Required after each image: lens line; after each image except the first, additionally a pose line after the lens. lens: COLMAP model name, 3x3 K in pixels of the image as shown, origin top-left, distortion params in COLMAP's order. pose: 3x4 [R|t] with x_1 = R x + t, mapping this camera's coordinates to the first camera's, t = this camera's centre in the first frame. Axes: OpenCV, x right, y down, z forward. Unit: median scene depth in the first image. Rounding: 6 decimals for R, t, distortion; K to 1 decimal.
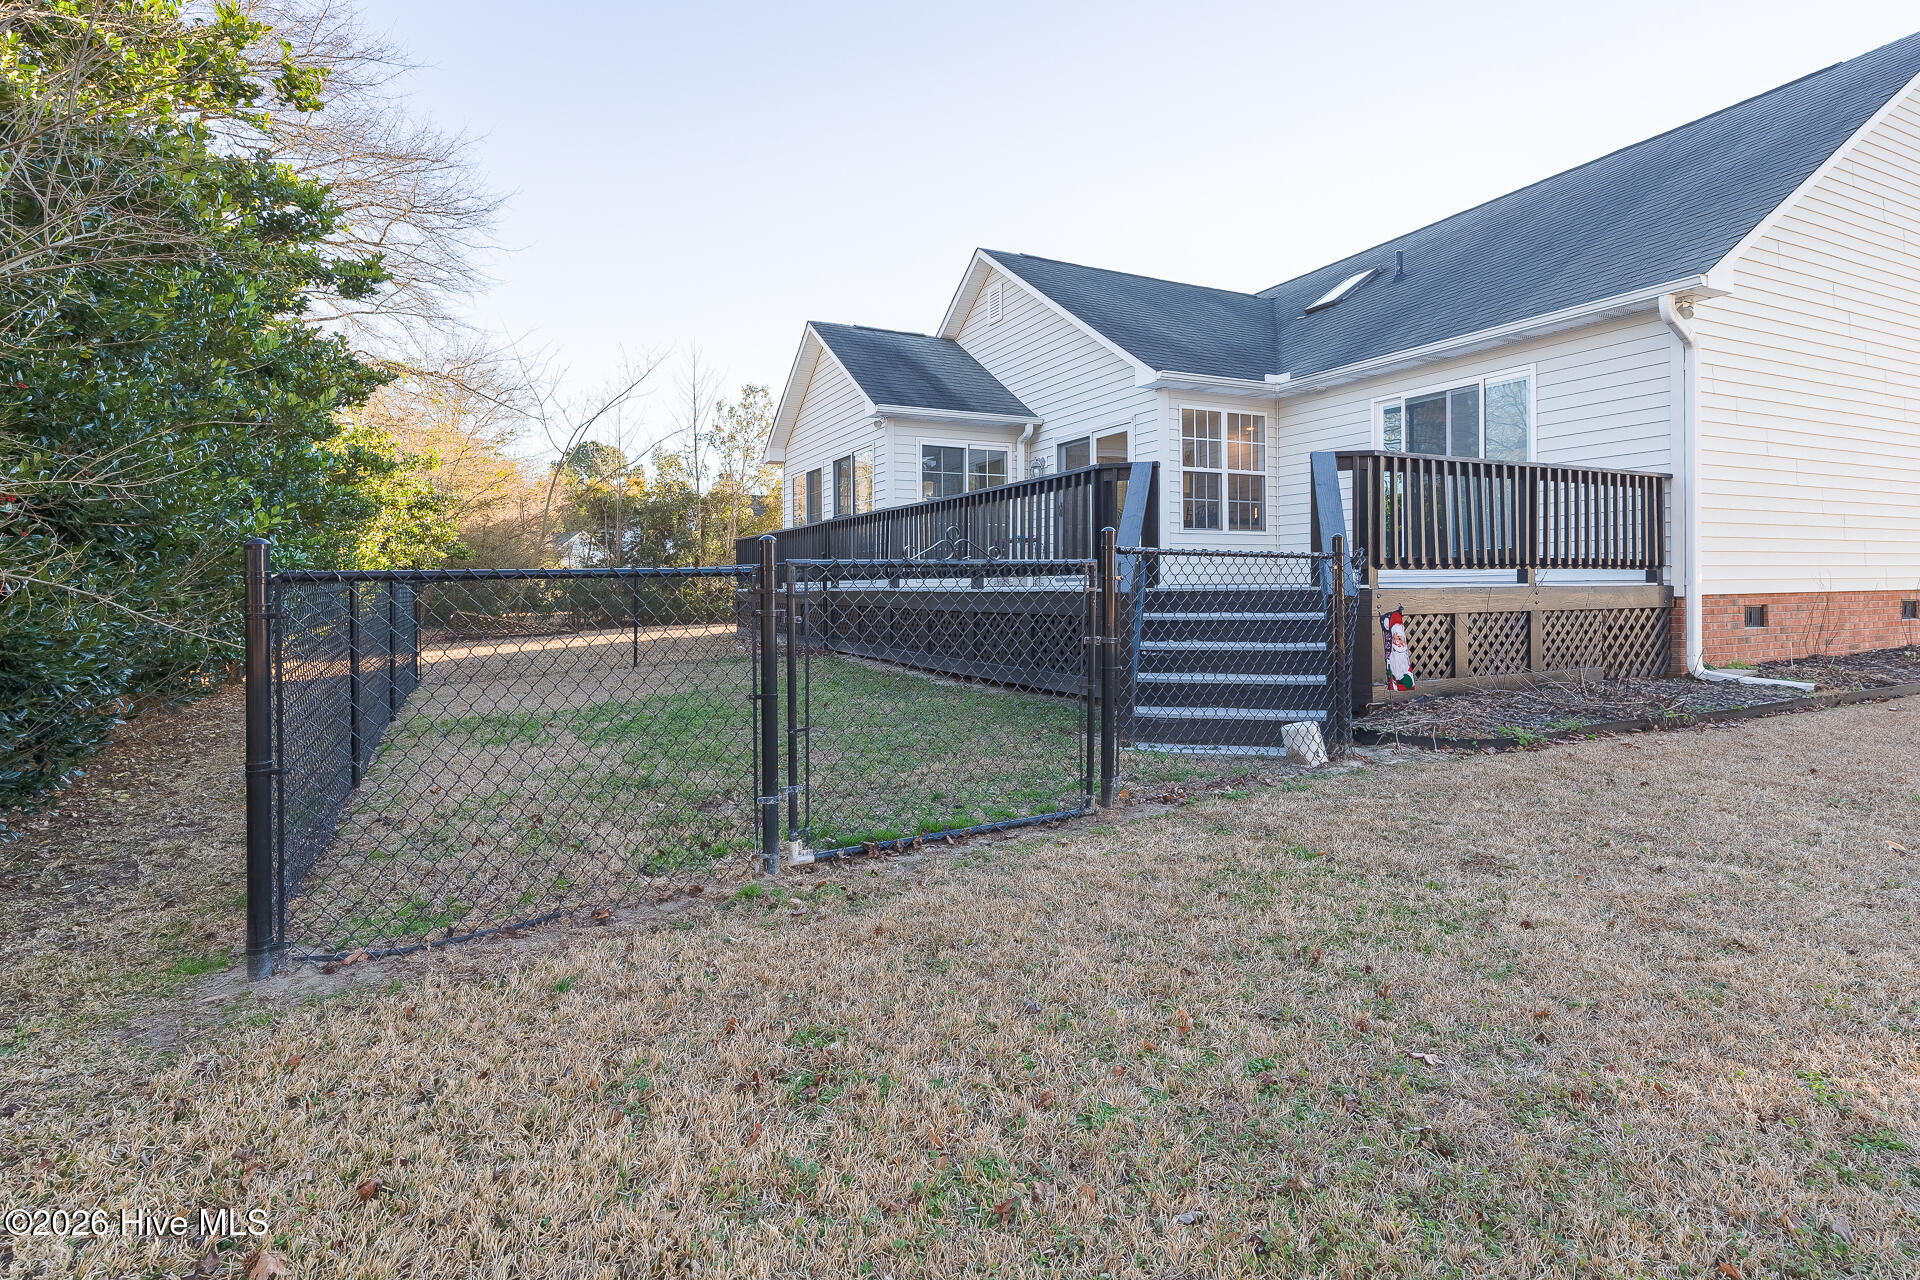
lens RADIAL K [[974.1, 0, 960.0], [0, 974.1, 640.0], [0, 0, 1]] dist [0.016288, -0.000368]
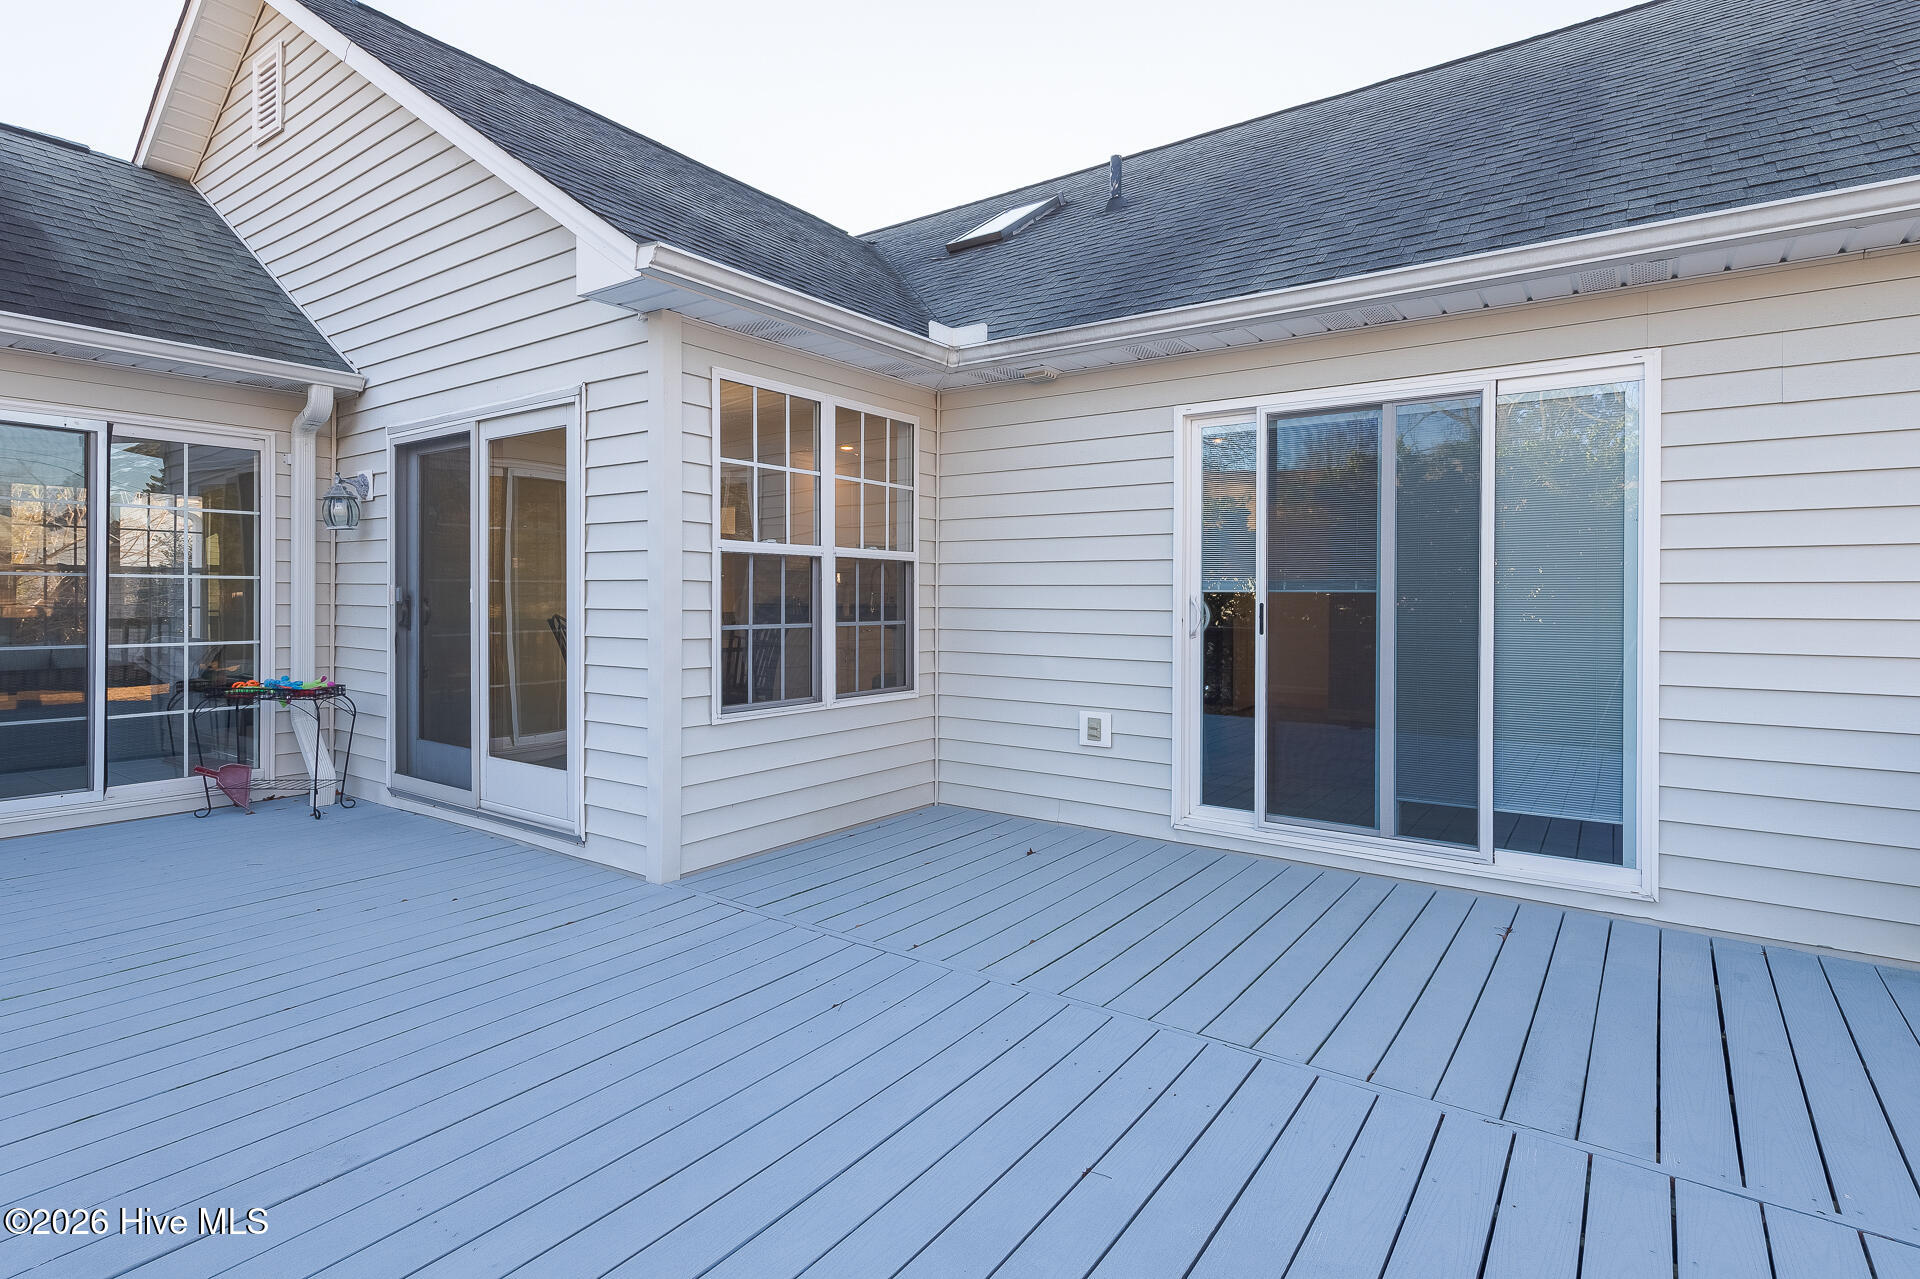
lens RADIAL K [[944.9, 0, 950.6], [0, 944.9, 592.4], [0, 0, 1]] dist [0.011044, -0.000360]
pose [[0.897833, 0.021418, 0.439816, 0.133827], [0.002799, 0.998519, -0.054339, -0.122620], [-0.440328, 0.050018, 0.896443, 0.574839]]
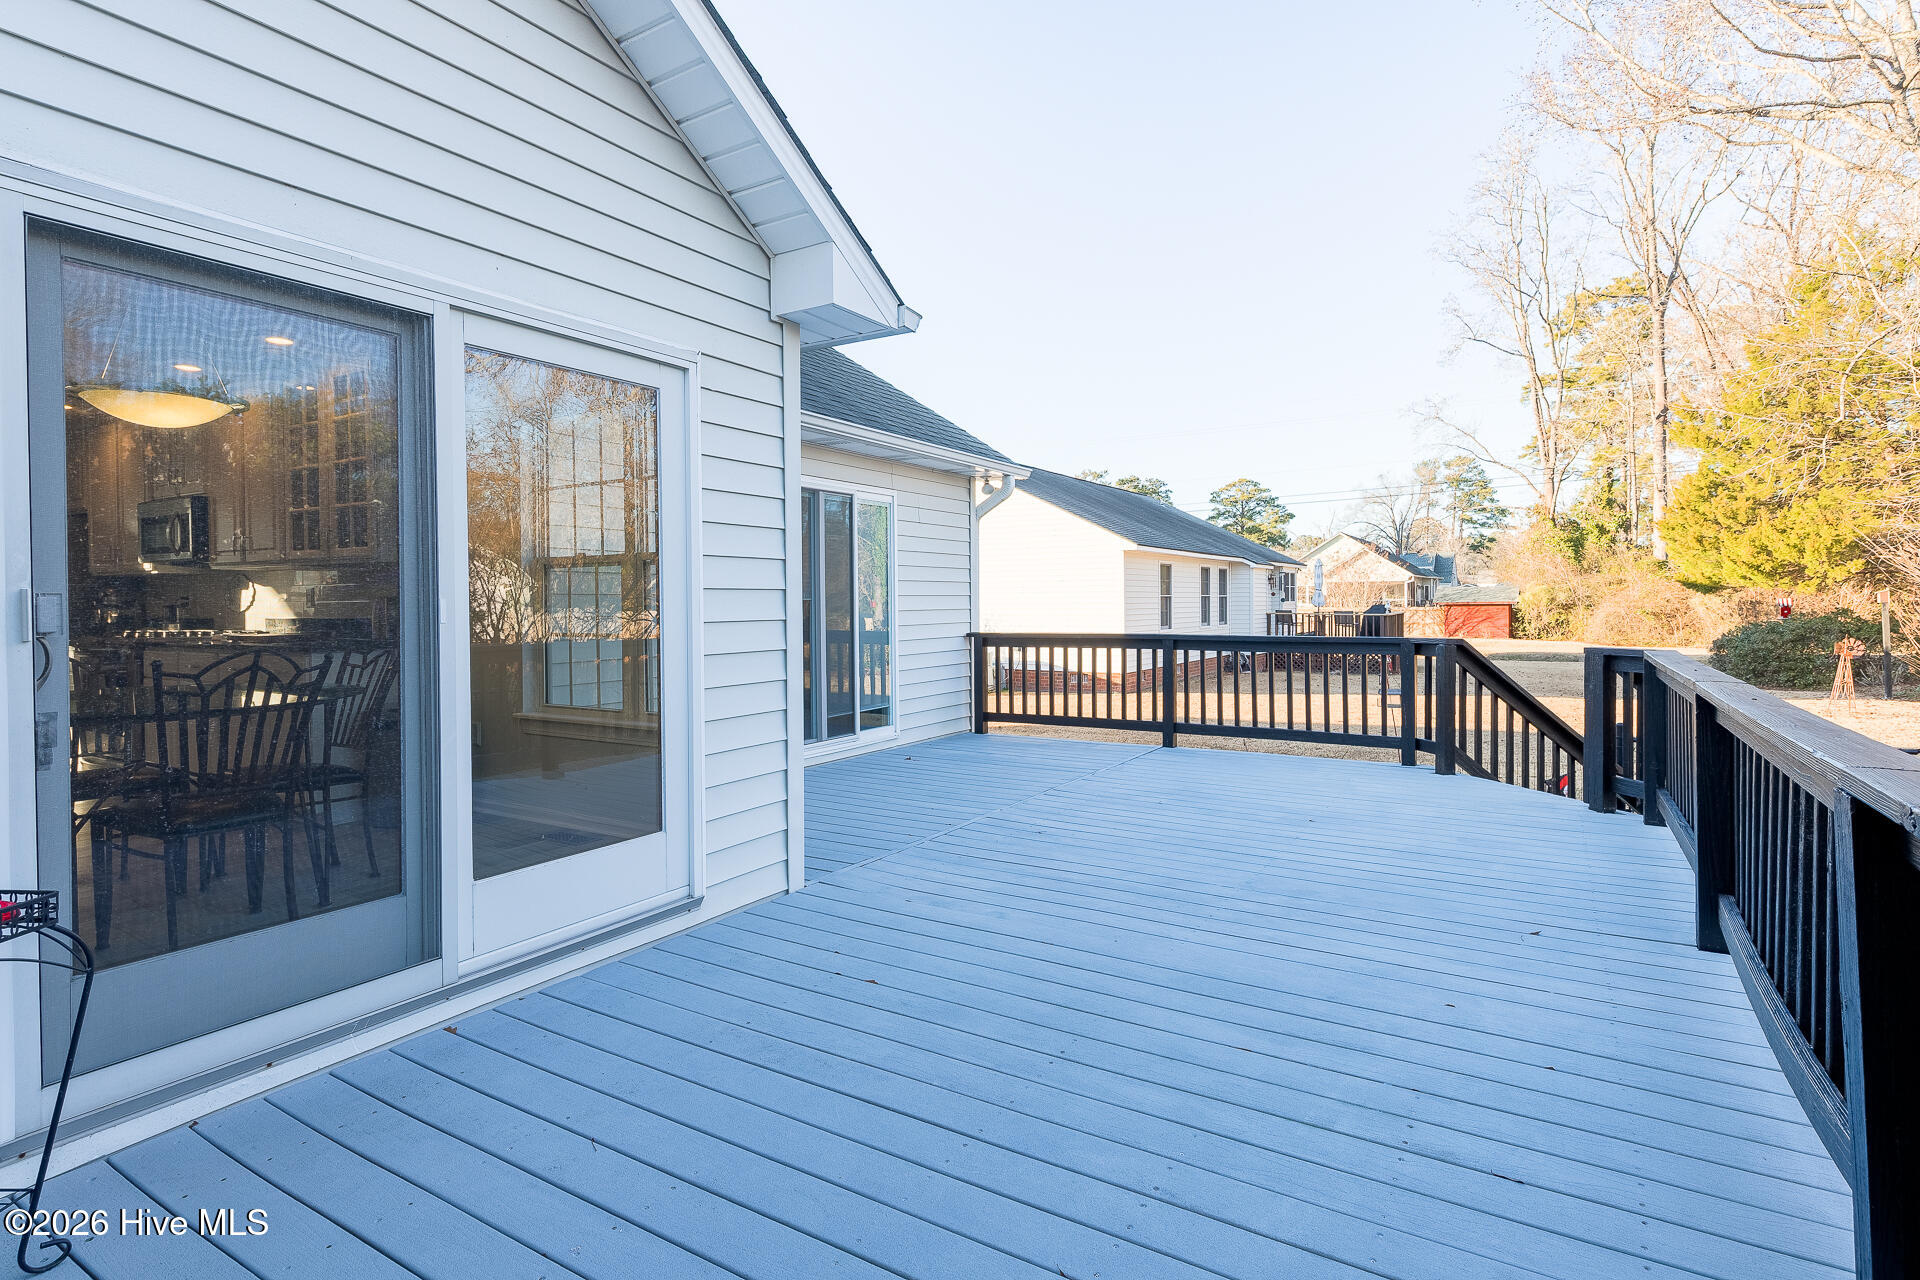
lens RADIAL K [[974.1, 0, 960.0], [0, 974.1, 640.0], [0, 0, 1]] dist [0.016288, -0.000368]
pose [[-0.514276, -0.015323, 0.857488, -0.110533], [0.056766, 0.997040, 0.051862, -0.140348], [-0.855744, 0.075348, -0.511884, 0.995001]]
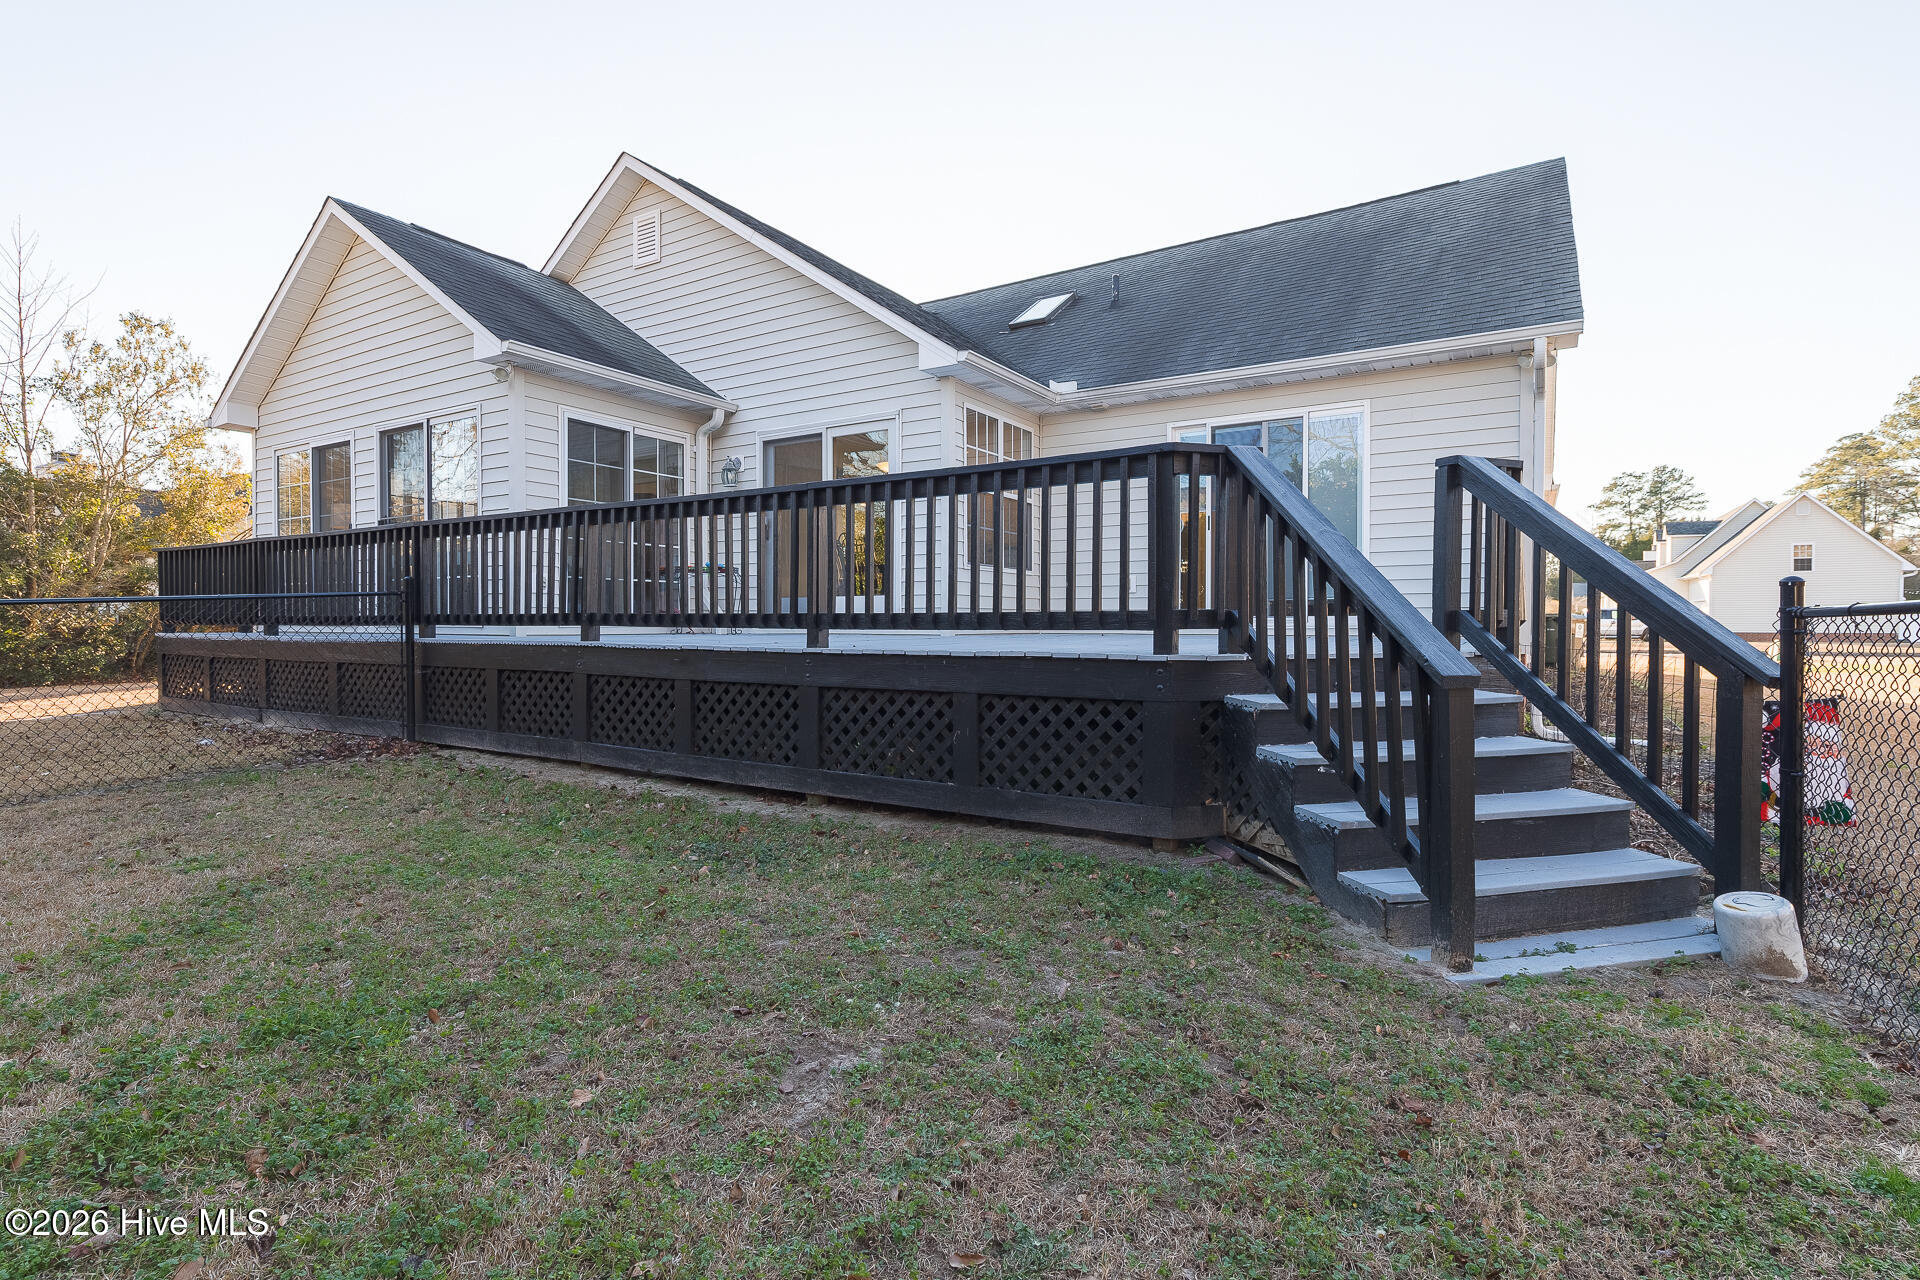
lens RADIAL K [[944.8, 0, 958.1], [0, 944.8, 664.3], [0, 0, 1]] dist [0.011860, -0.000773]
pose [[0.853507, -0.010971, 0.520967, -0.147600], [0.018326, 0.999792, -0.008969, -0.024598], [-0.520760, 0.017202, 0.853530, 0.323625]]
